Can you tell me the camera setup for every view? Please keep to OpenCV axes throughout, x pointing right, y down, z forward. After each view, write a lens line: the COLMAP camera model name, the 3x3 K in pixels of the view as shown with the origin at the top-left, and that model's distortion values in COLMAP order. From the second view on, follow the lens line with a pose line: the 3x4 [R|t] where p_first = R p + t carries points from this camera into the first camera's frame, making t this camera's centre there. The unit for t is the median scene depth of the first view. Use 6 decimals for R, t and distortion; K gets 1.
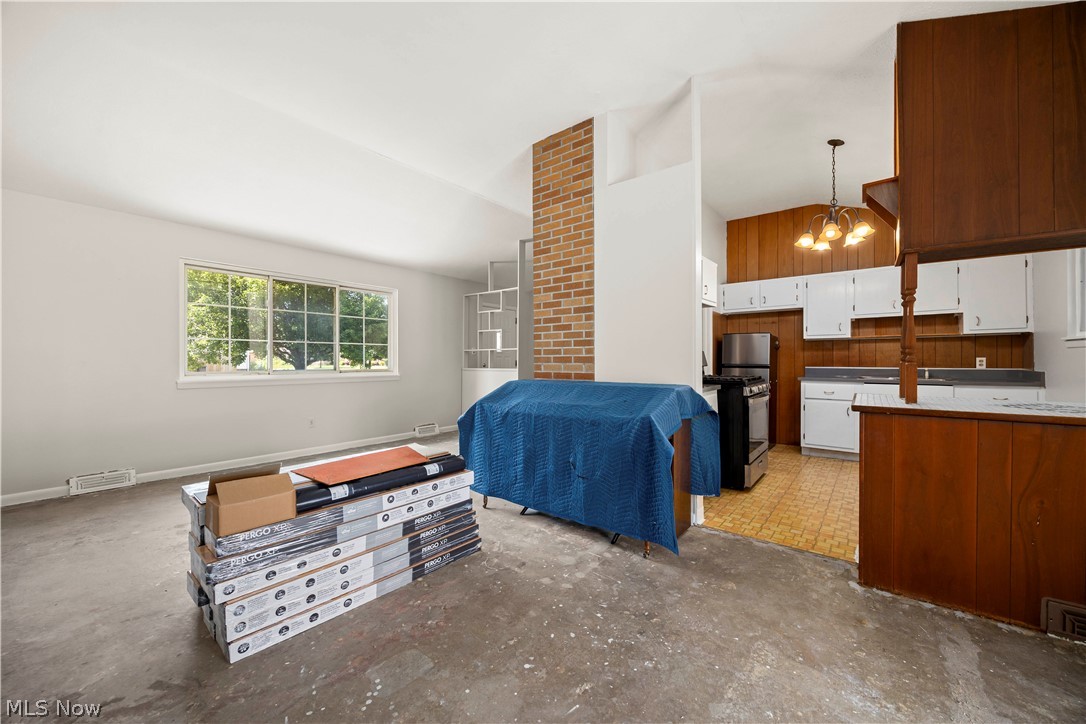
lens RADIAL K [[414.8, 0, 545.9], [0, 414.8, 361.2], [0, 0, 1]] dist [-0.001597, 0.000525]
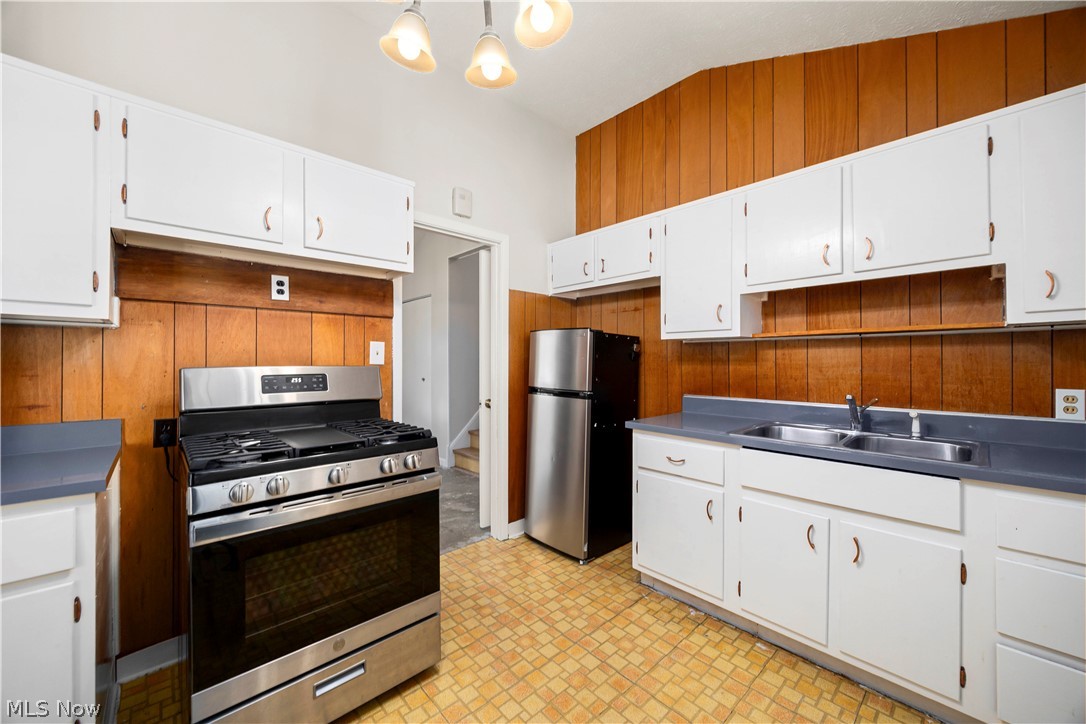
lens RADIAL K [[414.8, 0, 546.3], [0, 414.8, 359.8], [0, 0, 1]] dist [-0.001597, 0.000525]
pose [[0.988582, 0.002492, -0.150665, 0.707781], [-0.003855, 0.999954, -0.008757, -0.031482], [0.150636, 0.009237, 0.988546, 0.622740]]
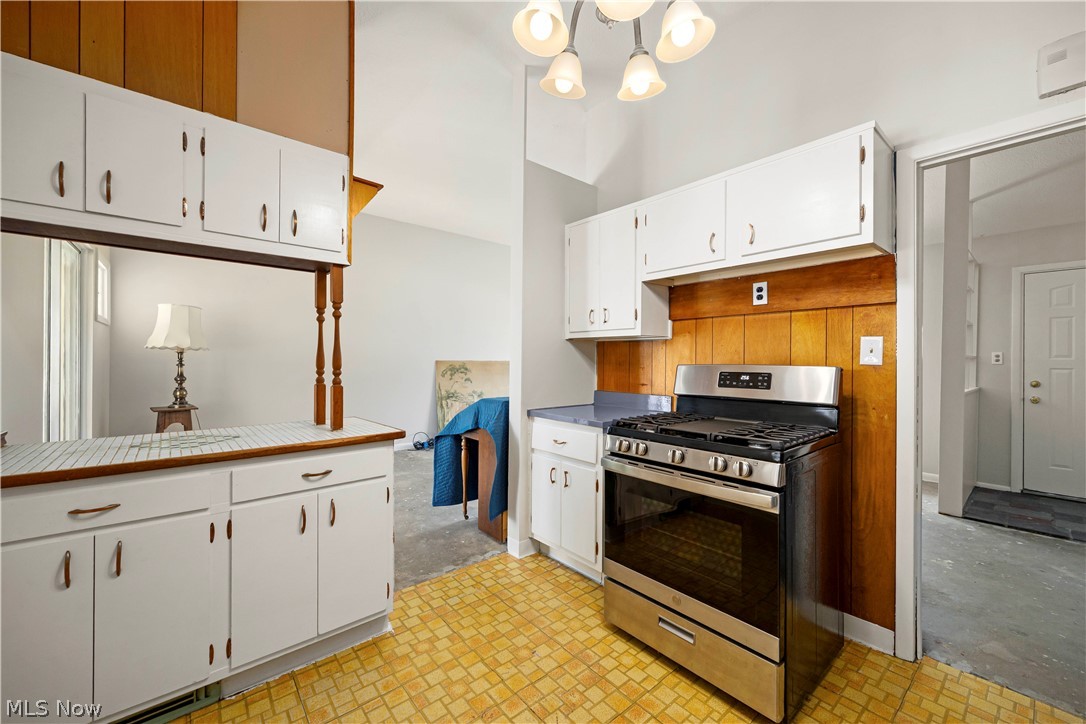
lens RADIAL K [[414.8, 0, 534.2], [0, 414.8, 362.2], [0, 0, 1]] dist [-0.001597, 0.000525]
pose [[-0.197837, 0.006787, -0.980211, 0.915594], [-0.011519, 0.999891, 0.009248, -0.032262], [0.980167, 0.013120, -0.197737, 0.888484]]
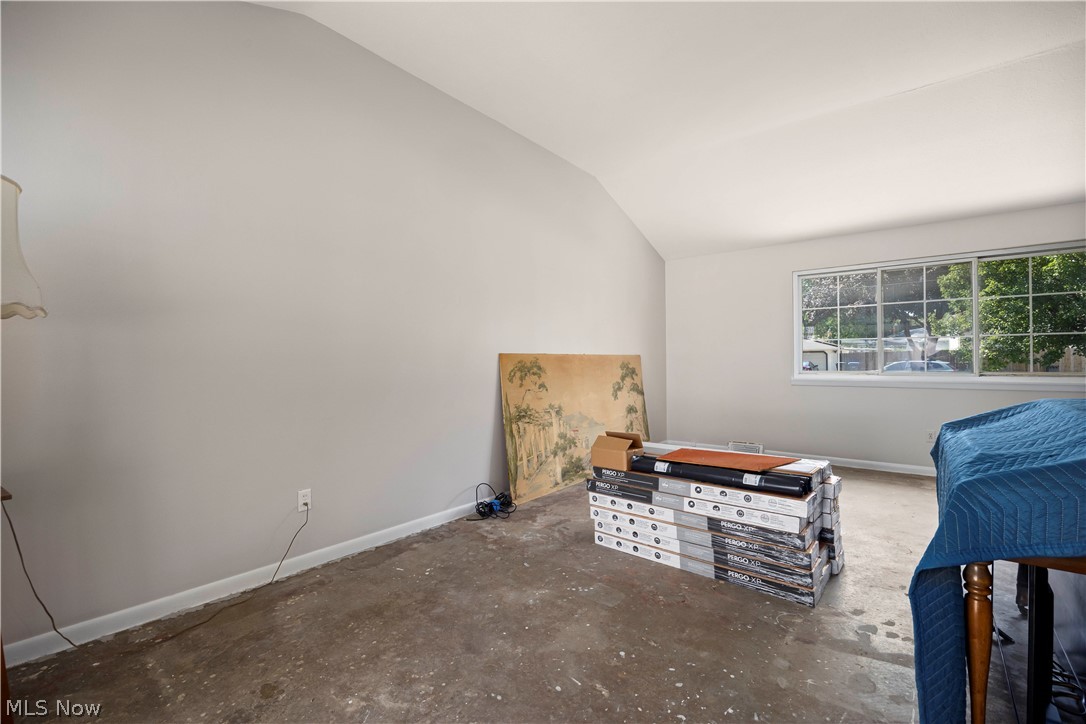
lens RADIAL K [[488.5, 0, 554.8], [0, 488.5, 359.4], [0, 0, 1]] dist [-0.004745, -0.000799]
pose [[-0.012370, -0.003929, -0.999916, 0.499044], [0.004564, 0.999982, -0.003986, -0.002619], [0.999913, -0.004613, -0.012352, 0.353545]]
